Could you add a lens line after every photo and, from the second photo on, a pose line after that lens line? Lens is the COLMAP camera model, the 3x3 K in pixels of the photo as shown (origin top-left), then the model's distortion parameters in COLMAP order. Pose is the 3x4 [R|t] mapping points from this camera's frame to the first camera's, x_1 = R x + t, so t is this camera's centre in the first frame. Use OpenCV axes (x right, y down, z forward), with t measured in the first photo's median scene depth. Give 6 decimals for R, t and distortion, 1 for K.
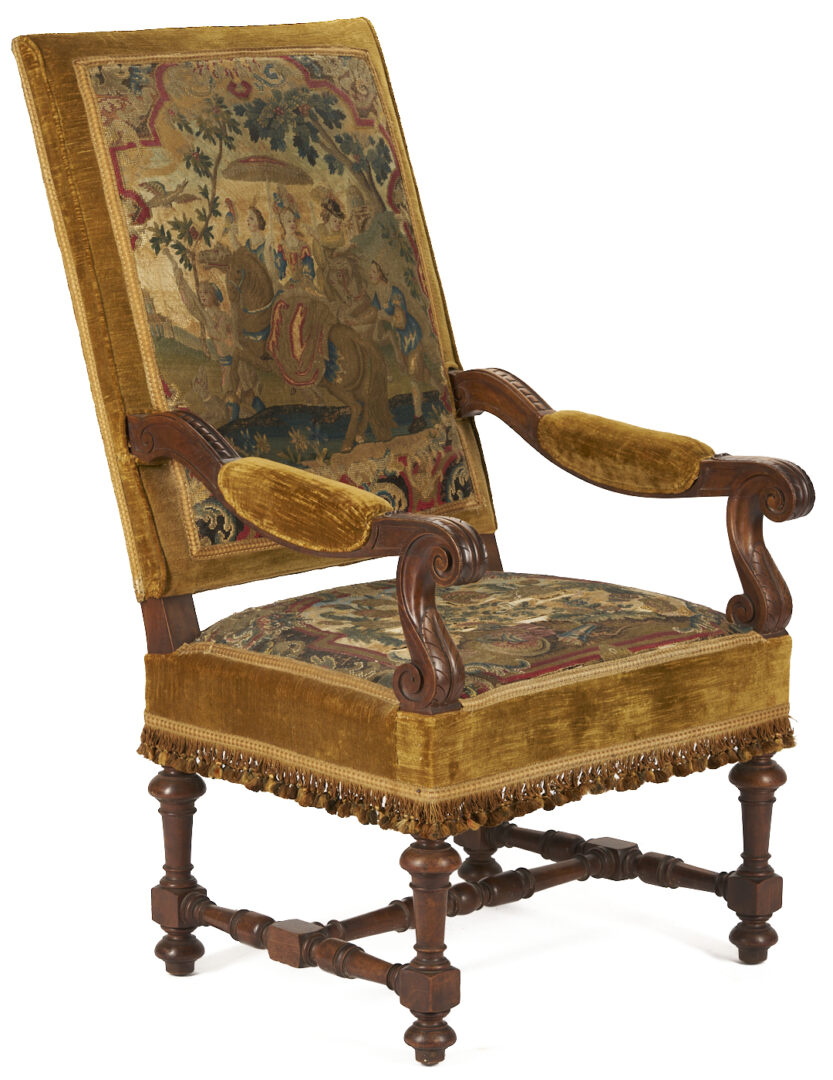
lens RADIAL K [[4009.6, 0, 416.5], [0, 4009.6, 540.0], [0, 0, 1]] dist [-0.151512, -1.379538]
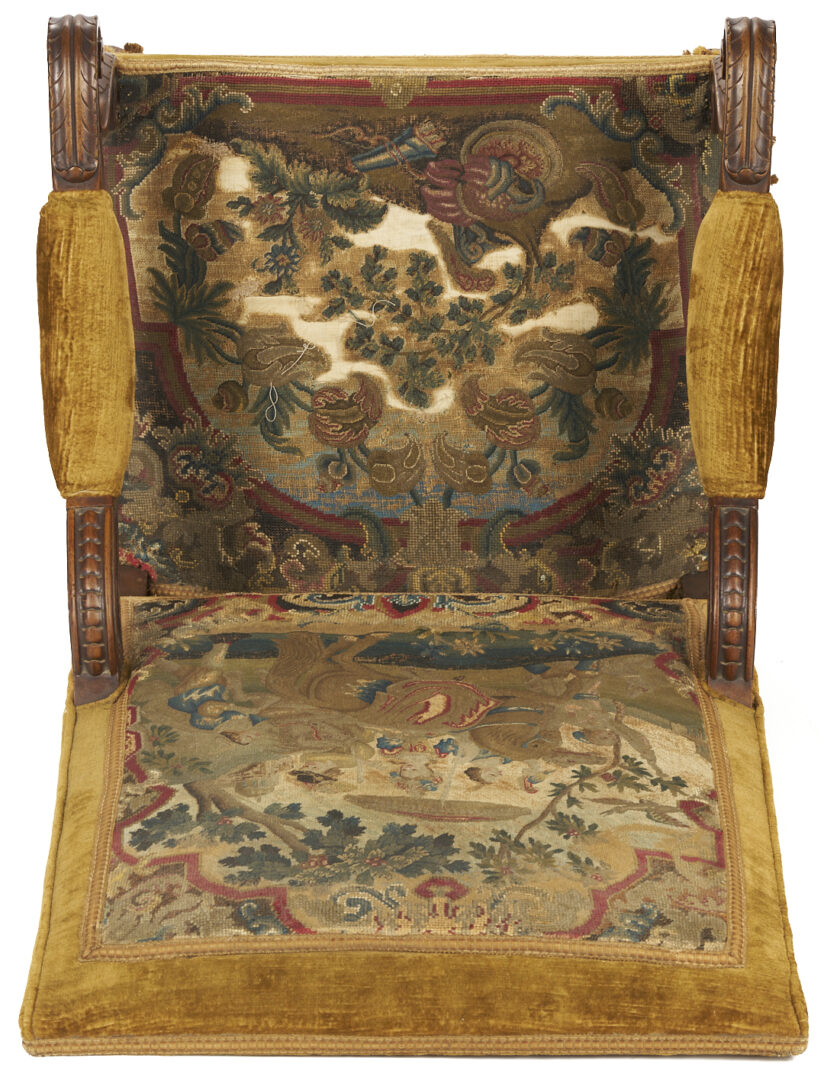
lens RADIAL K [[4720.0, 0, 412.0], [0, 4720.0, 540.0], [0, 0, 1]] dist [-0.143990, -2.194235]
pose [[-0.698347, -0.710819, -0.083959, 0.058369], [0.131770, -0.242972, 0.961042, -0.800302], [-0.703526, 0.660077, 0.263343, 0.779365]]
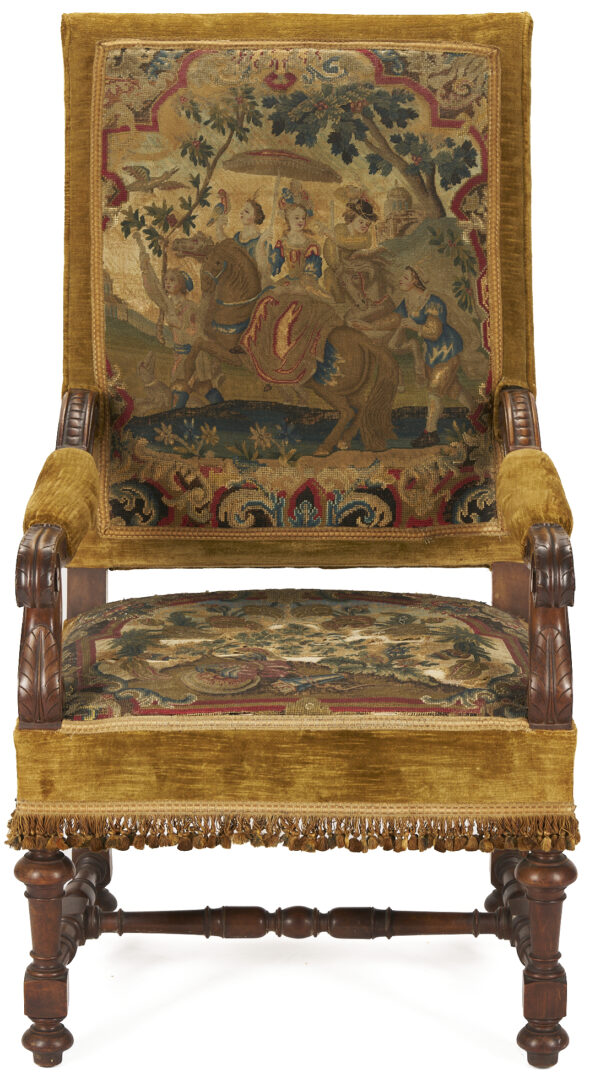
lens RADIAL K [[3786.7, 0, 297.5], [0, 3786.7, 540.0], [0, 0, 1]] dist [-0.134974, -2.308841]
pose [[0.690250, 0.174925, -0.702109, 0.643696], [-0.124692, 0.984578, 0.122714, -0.116524], [0.712746, 0.002843, 0.701416, 0.342833]]
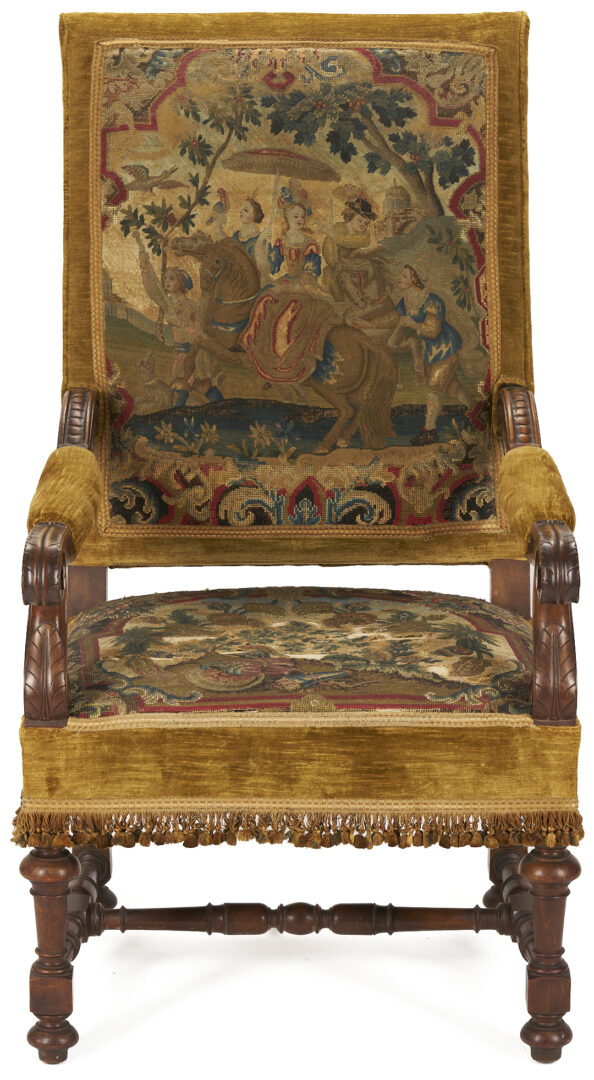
lens RADIAL K [[3786.7, 0, 297.0], [0, 3786.7, 540.0], [0, 0, 1]] dist [-0.134974, -2.308841]
pose [[0.700072, 0.173036, -0.692790, 0.636917], [-0.123840, 0.984915, 0.120856, -0.114559], [0.703251, 0.001187, 0.710940, 0.331772]]
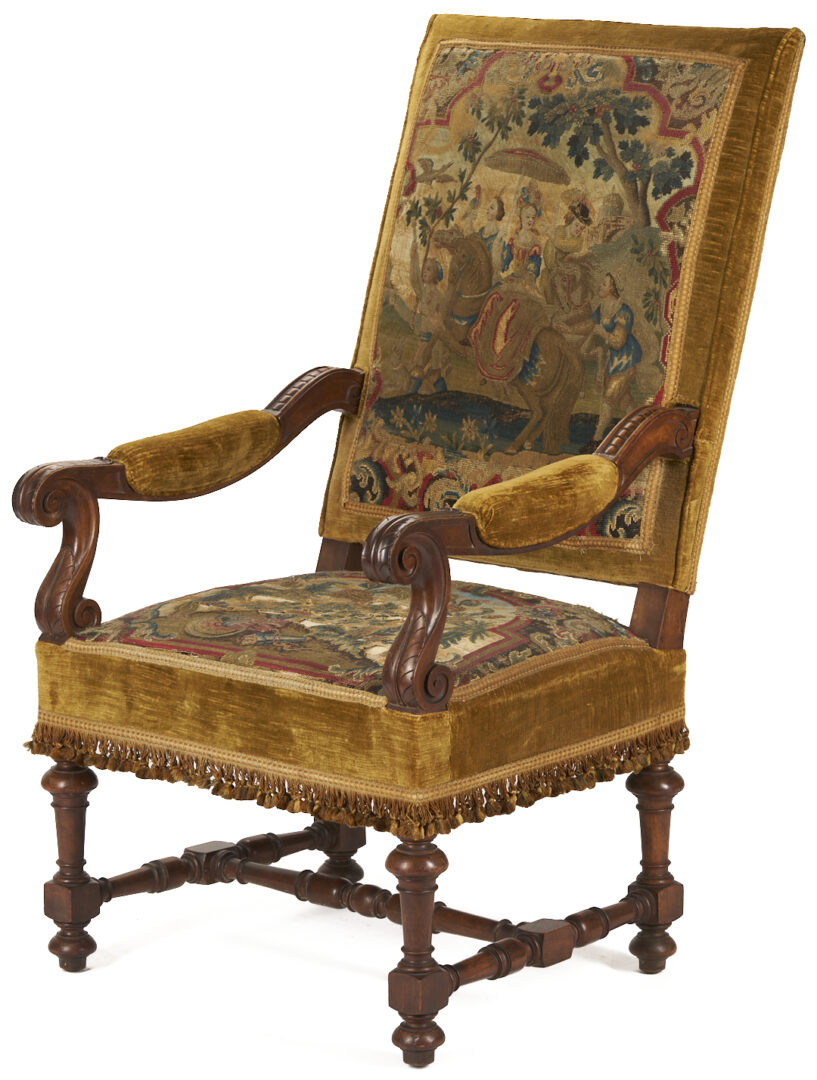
lens RADIAL K [[3933.8, 0, 408.5], [0, 3933.8, 540.0], [0, 0, 1]] dist [-0.178672, -0.720918]
pose [[0.032663, 0.177114, -0.983648, 0.947122], [-0.171192, 0.970621, 0.169083, -0.162384], [0.984696, 0.162870, 0.062024, 0.926114]]
